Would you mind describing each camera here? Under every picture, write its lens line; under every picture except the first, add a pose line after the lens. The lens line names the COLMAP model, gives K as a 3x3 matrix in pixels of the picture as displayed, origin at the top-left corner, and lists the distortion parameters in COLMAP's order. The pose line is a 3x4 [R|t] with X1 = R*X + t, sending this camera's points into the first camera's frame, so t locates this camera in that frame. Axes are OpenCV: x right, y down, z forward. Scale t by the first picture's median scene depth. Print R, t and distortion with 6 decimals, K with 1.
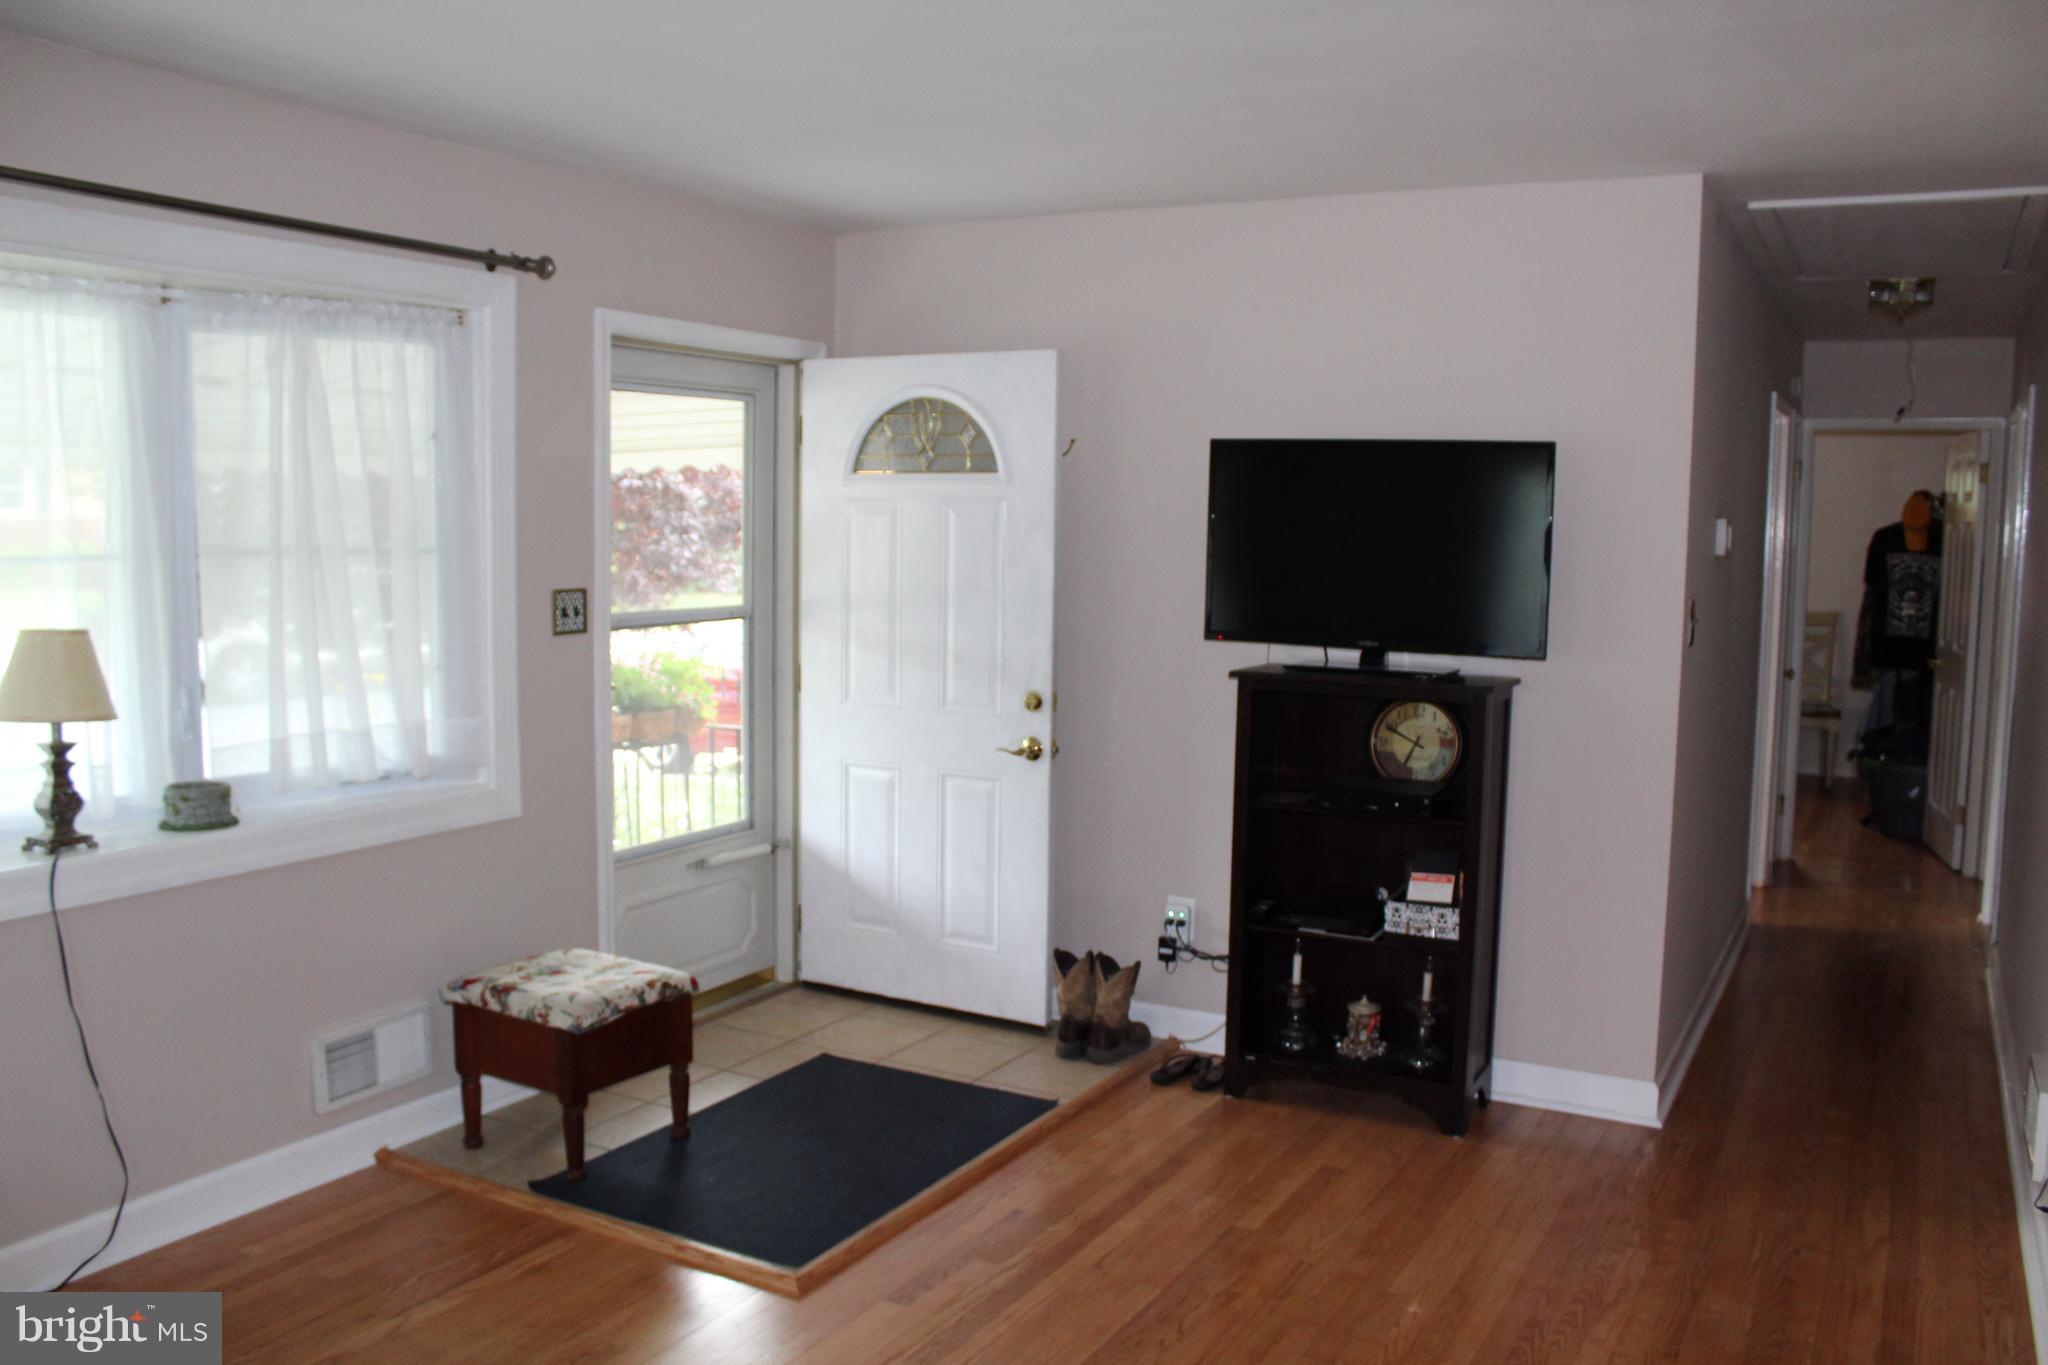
lens RADIAL K [[1687.4, 0, 1024.0], [0, 1687.4, 682.5], [0, 0, 1]] dist [-0.170395, 0.156690]
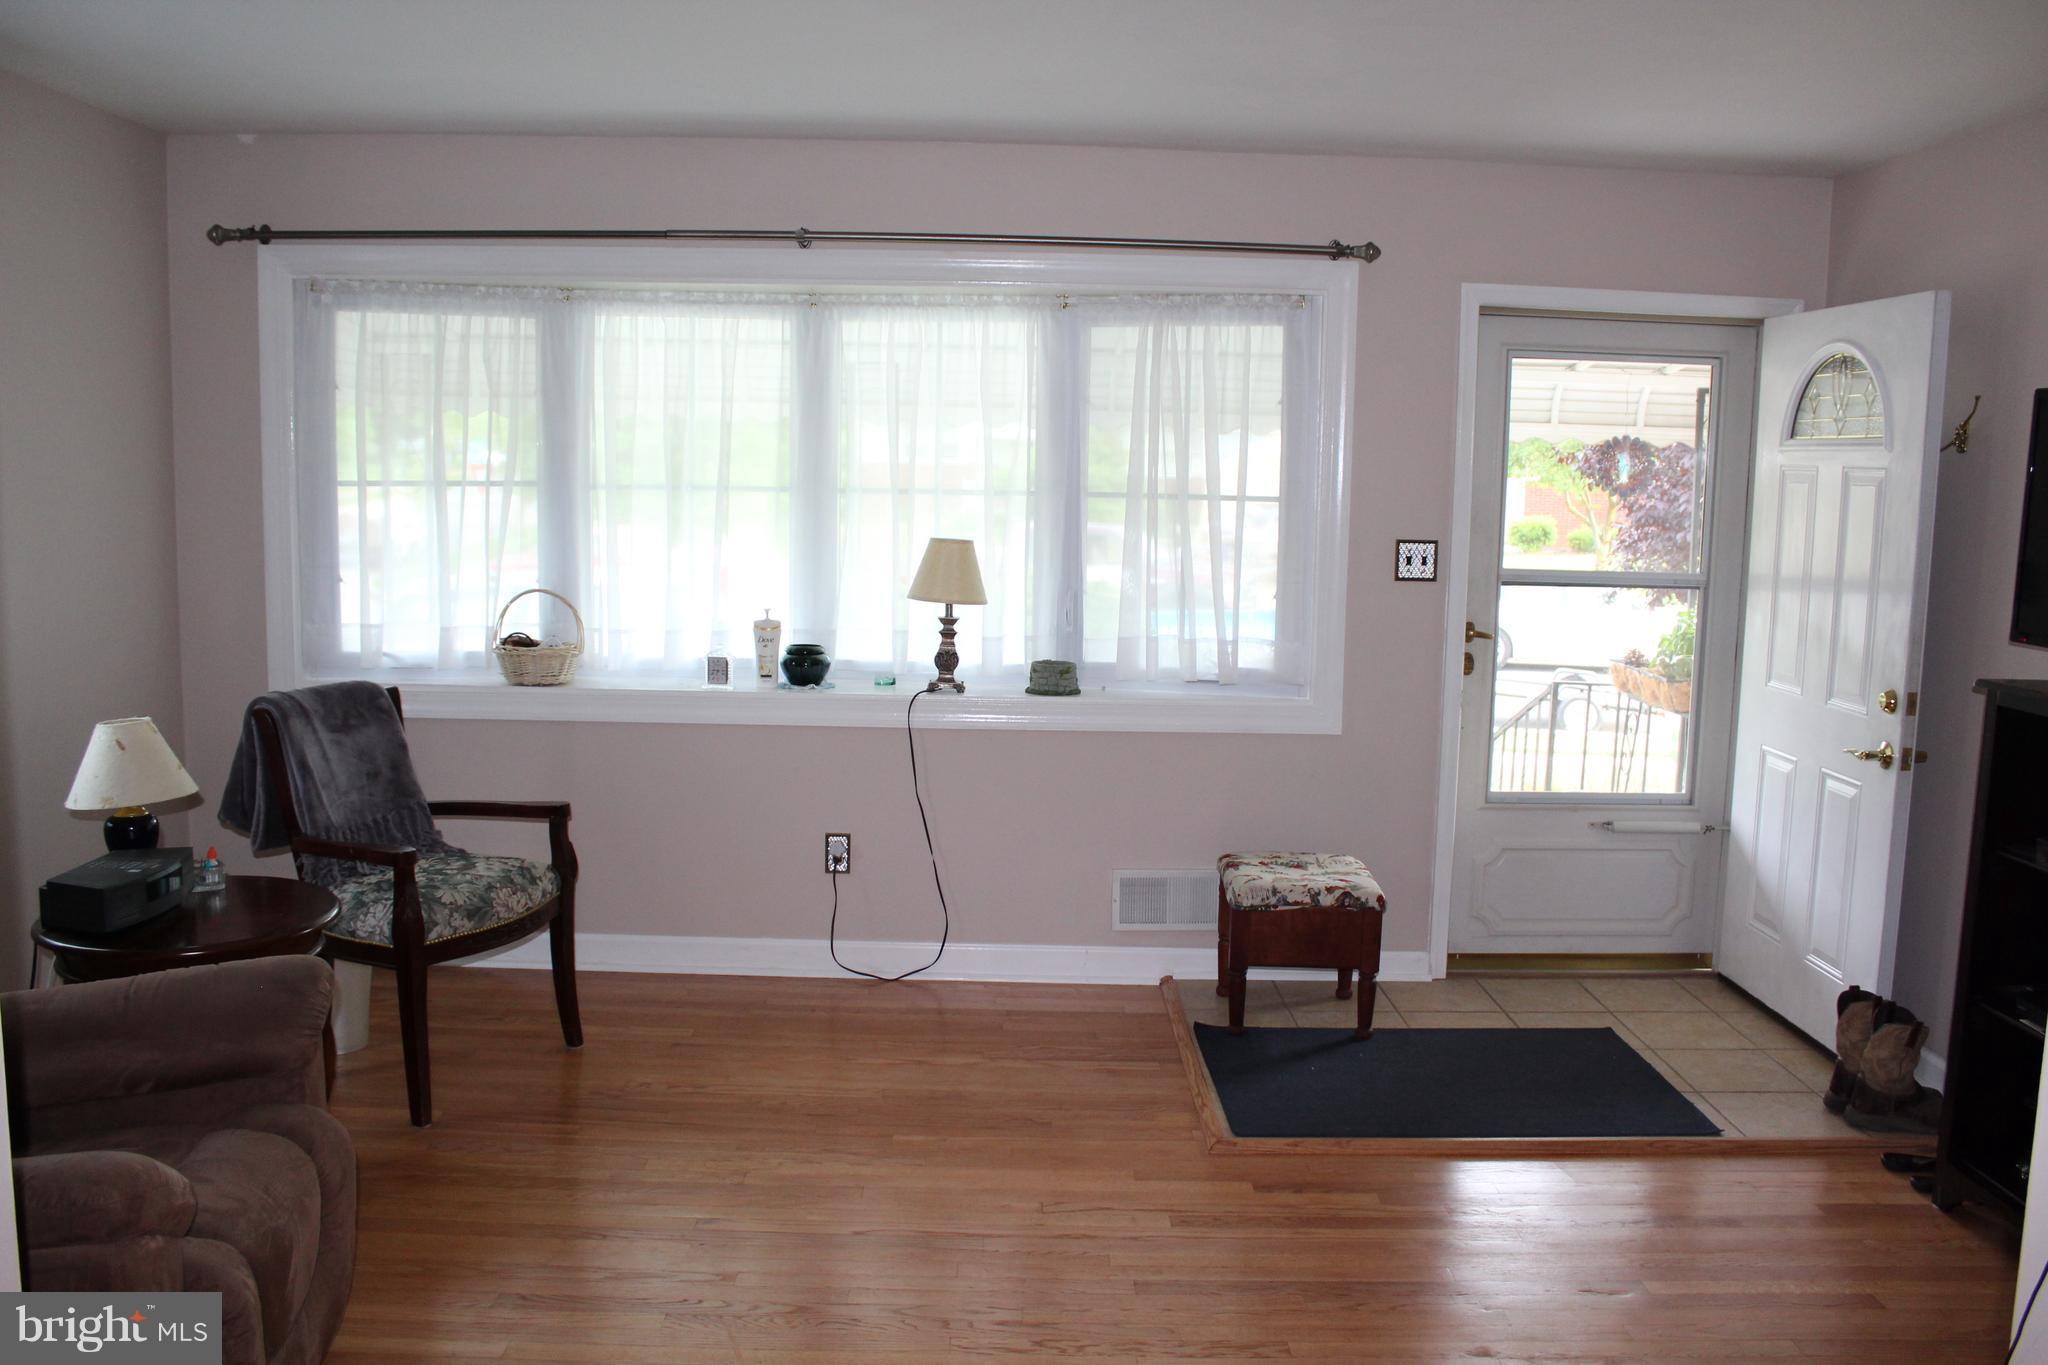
lens RADIAL K [[1687.4, 0, 1024.0], [0, 1687.4, 682.5], [0, 0, 1]] dist [-0.170395, 0.156690]
pose [[0.501346, 0.112342, -0.857923, 0.611899], [-0.101564, 0.992321, 0.070590, -0.015258], [0.859265, 0.051744, 0.508906, 0.237348]]
